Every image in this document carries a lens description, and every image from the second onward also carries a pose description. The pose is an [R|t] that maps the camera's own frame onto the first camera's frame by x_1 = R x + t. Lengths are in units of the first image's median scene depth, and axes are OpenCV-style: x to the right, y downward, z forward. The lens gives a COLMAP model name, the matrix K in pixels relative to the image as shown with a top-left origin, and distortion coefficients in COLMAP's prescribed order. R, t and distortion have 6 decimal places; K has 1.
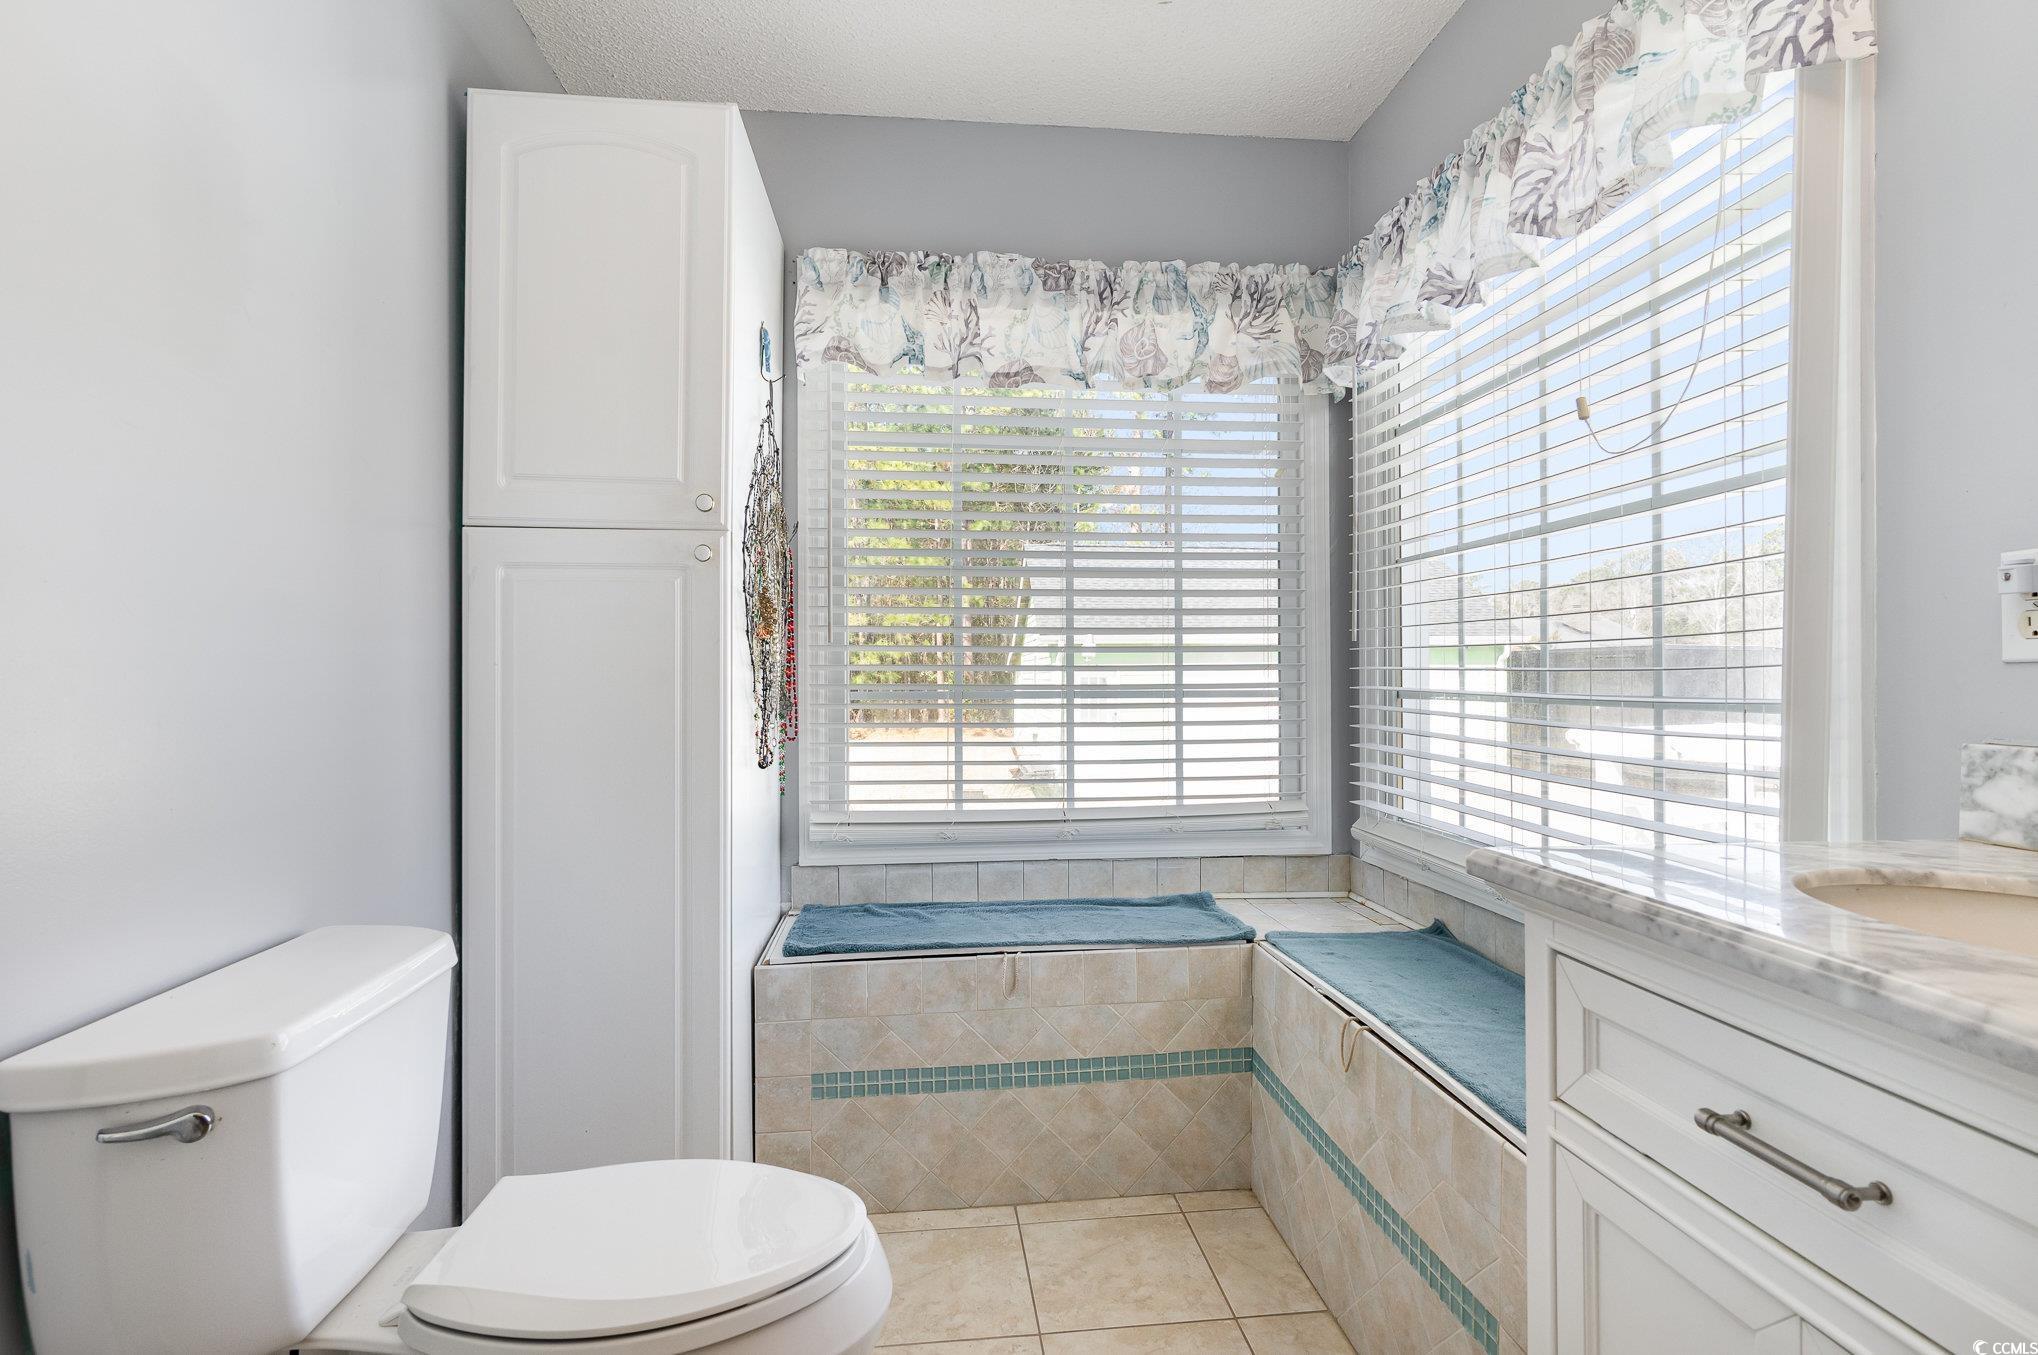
lens RADIAL K [[973.0, 0, 1020.2], [0, 973.0, 673.2], [0, 0, 1]] dist [0.001802, -0.000019]
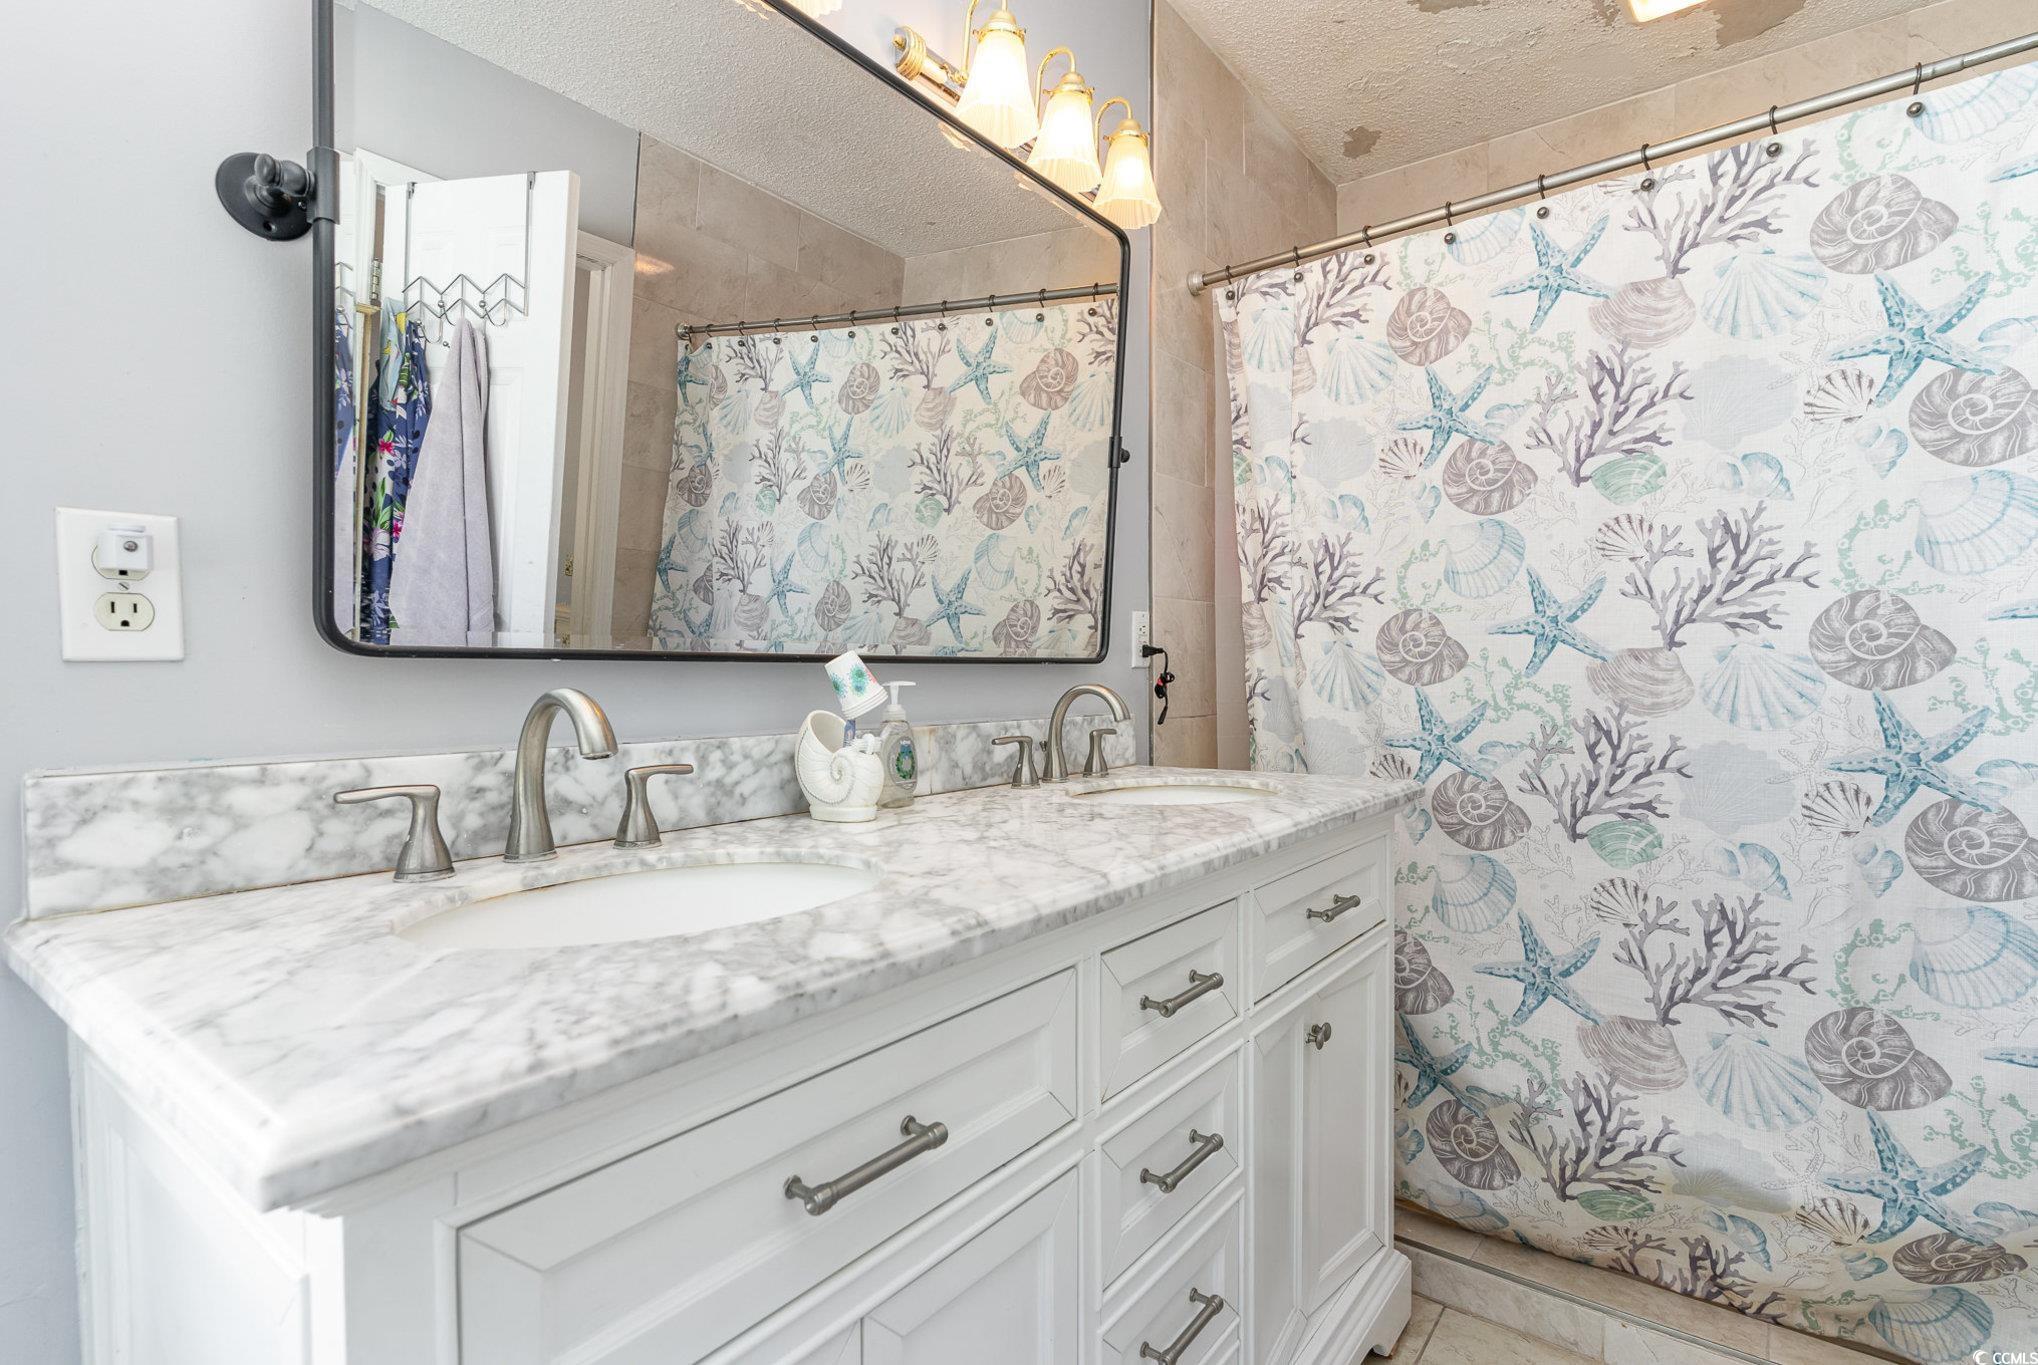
lens RADIAL K [[973.0, 0, 1021.4], [0, 973.0, 682.0], [0, 0, 1]] dist [0.001802, -0.000019]
pose [[-0.726426, 0.000885, 0.687244, -0.002041], [0.005231, 0.999977, 0.004241, 0.004481], [-0.687225, 0.006676, -0.726414, 1.047245]]
